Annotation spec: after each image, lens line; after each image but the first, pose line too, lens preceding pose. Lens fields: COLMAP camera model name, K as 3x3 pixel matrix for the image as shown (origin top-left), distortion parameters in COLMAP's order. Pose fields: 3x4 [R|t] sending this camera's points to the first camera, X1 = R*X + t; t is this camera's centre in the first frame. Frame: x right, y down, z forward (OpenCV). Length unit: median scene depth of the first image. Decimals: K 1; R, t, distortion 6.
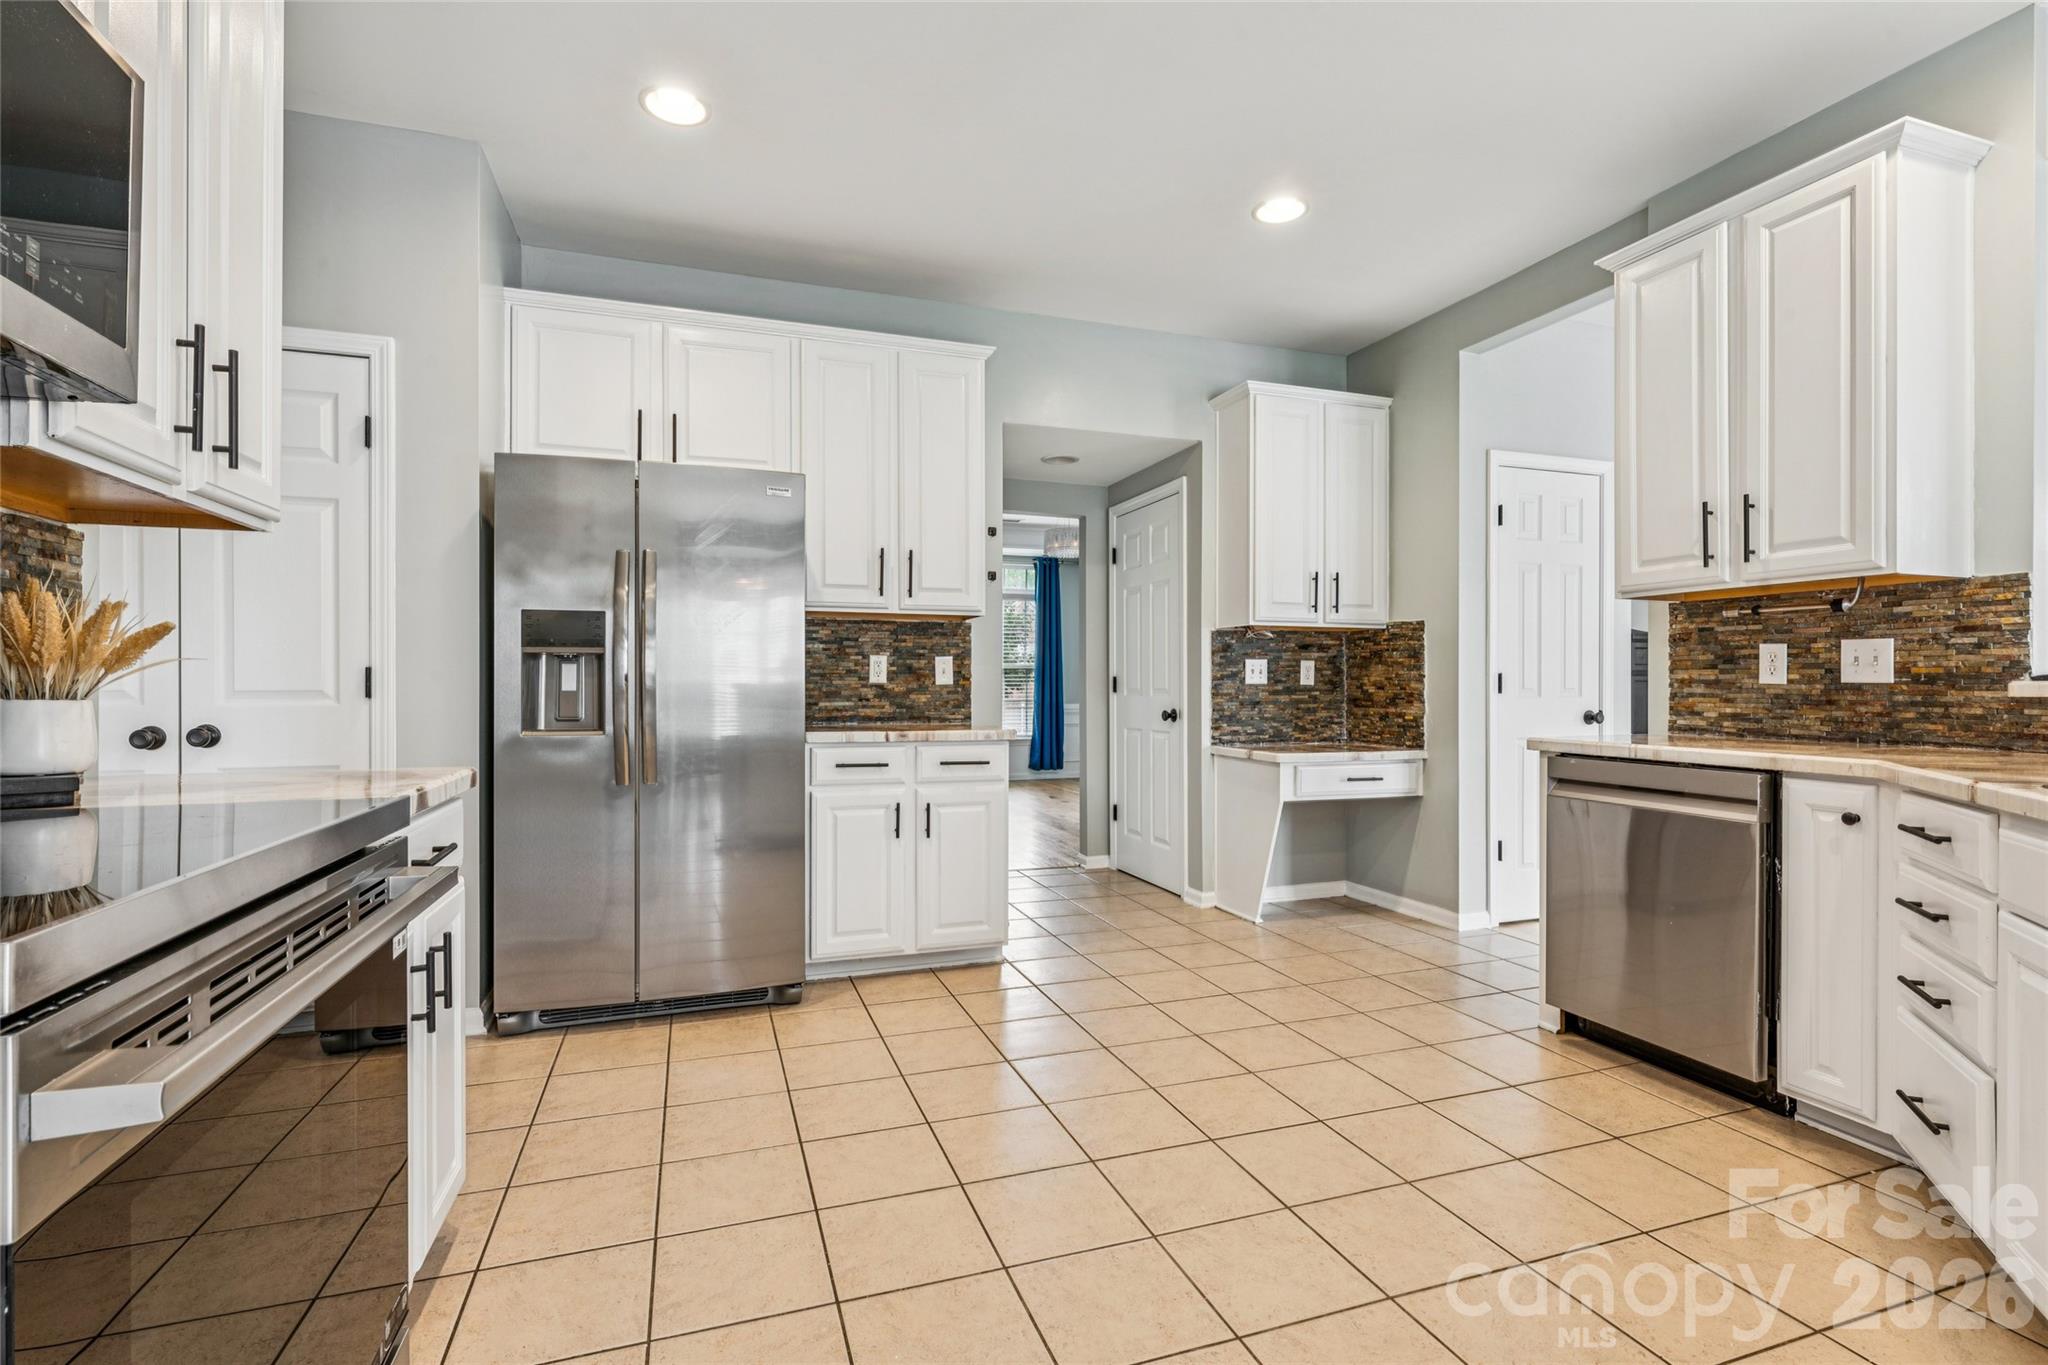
lens RADIAL K [[951.6, 0, 1023.0], [0, 951.6, 687.3], [0, 0, 1]] dist [-0.001303, -0.000232]
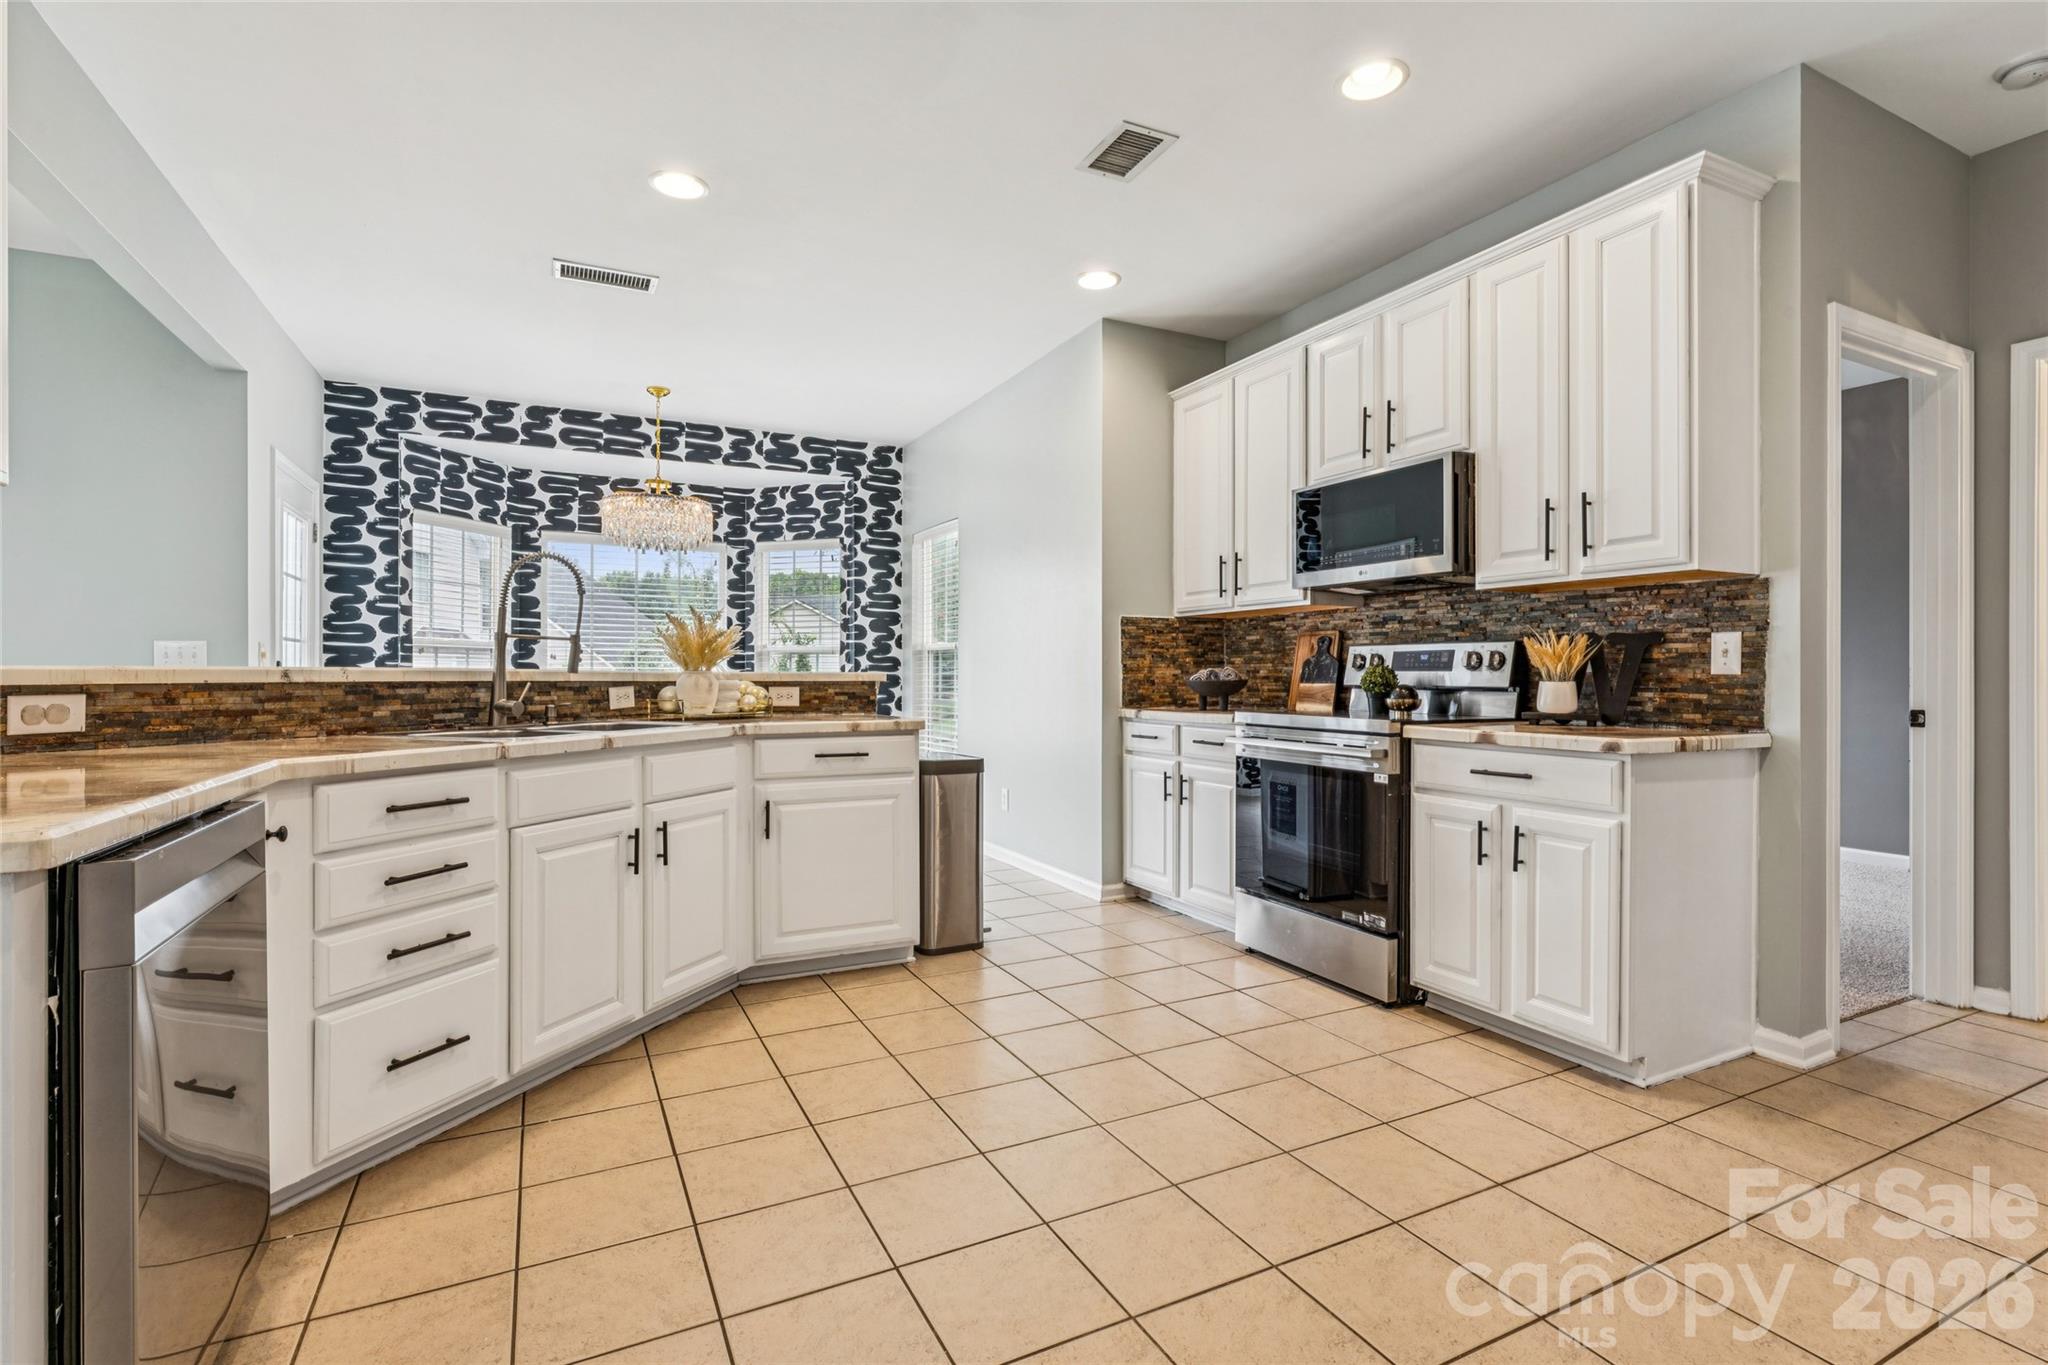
lens RADIAL K [[951.6, 0, 1014.8], [0, 951.6, 672.9], [0, 0, 1]] dist [-0.001303, -0.000232]
pose [[-0.992168, -0.002525, -0.124881, 0.267277], [-0.002570, 0.999997, 0.000200, -0.002175], [0.124881, 0.000520, -0.992172, 1.475909]]
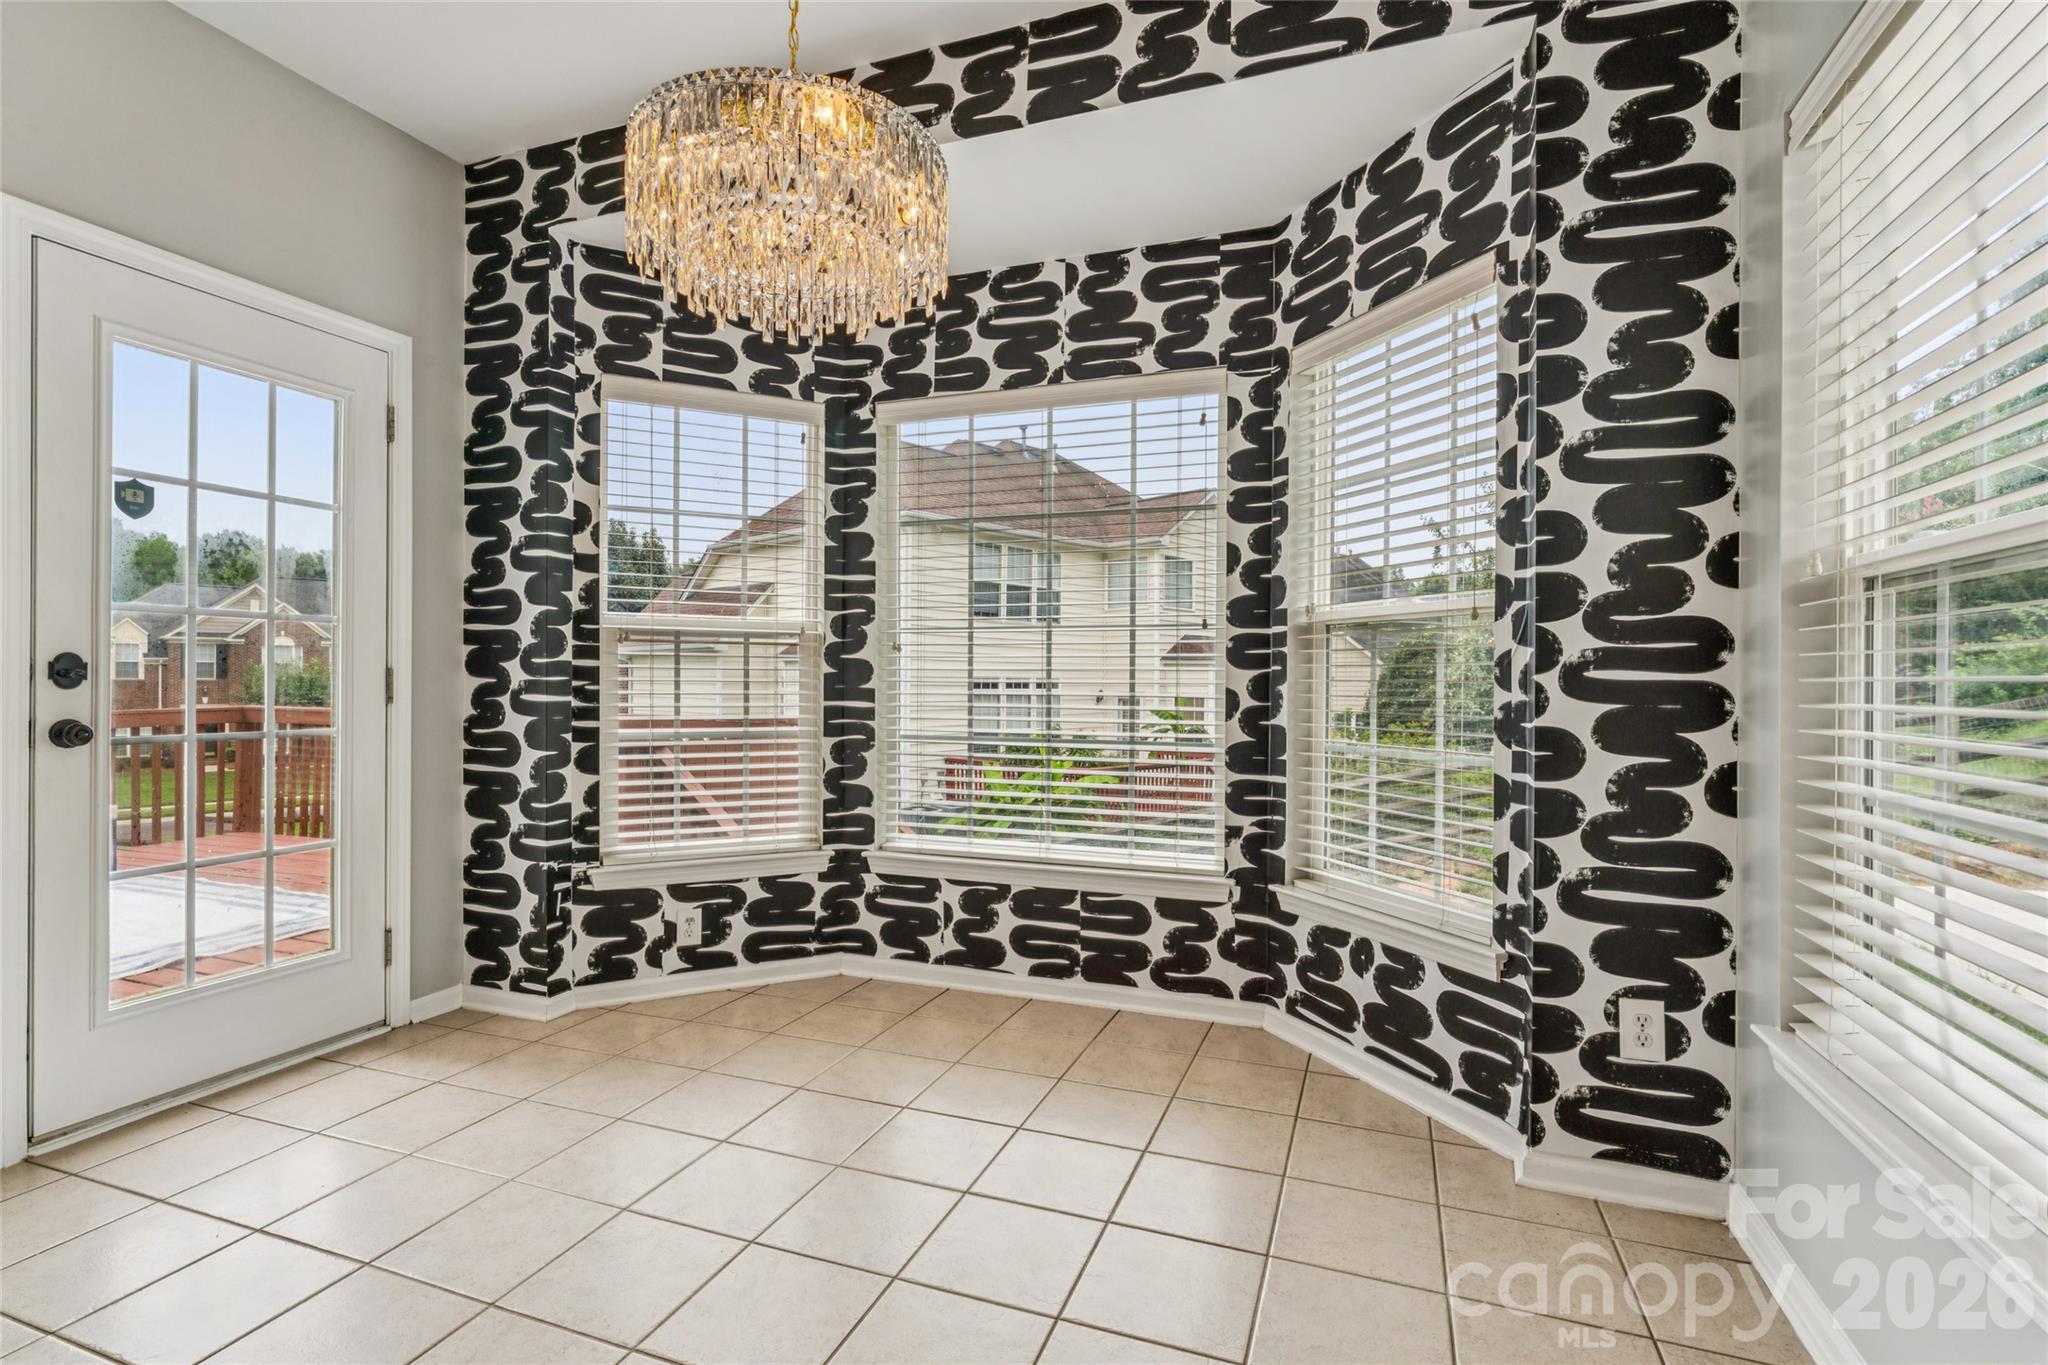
lens RADIAL K [[951.6, 0, 1028.1], [0, 951.6, 686.6], [0, 0, 1]] dist [-0.001303, -0.000232]
pose [[-0.773694, -0.005565, 0.633535, 0.210897], [-0.001441, 0.999974, 0.007024, 0.002784], [-0.633557, 0.004521, -0.773682, -0.230092]]
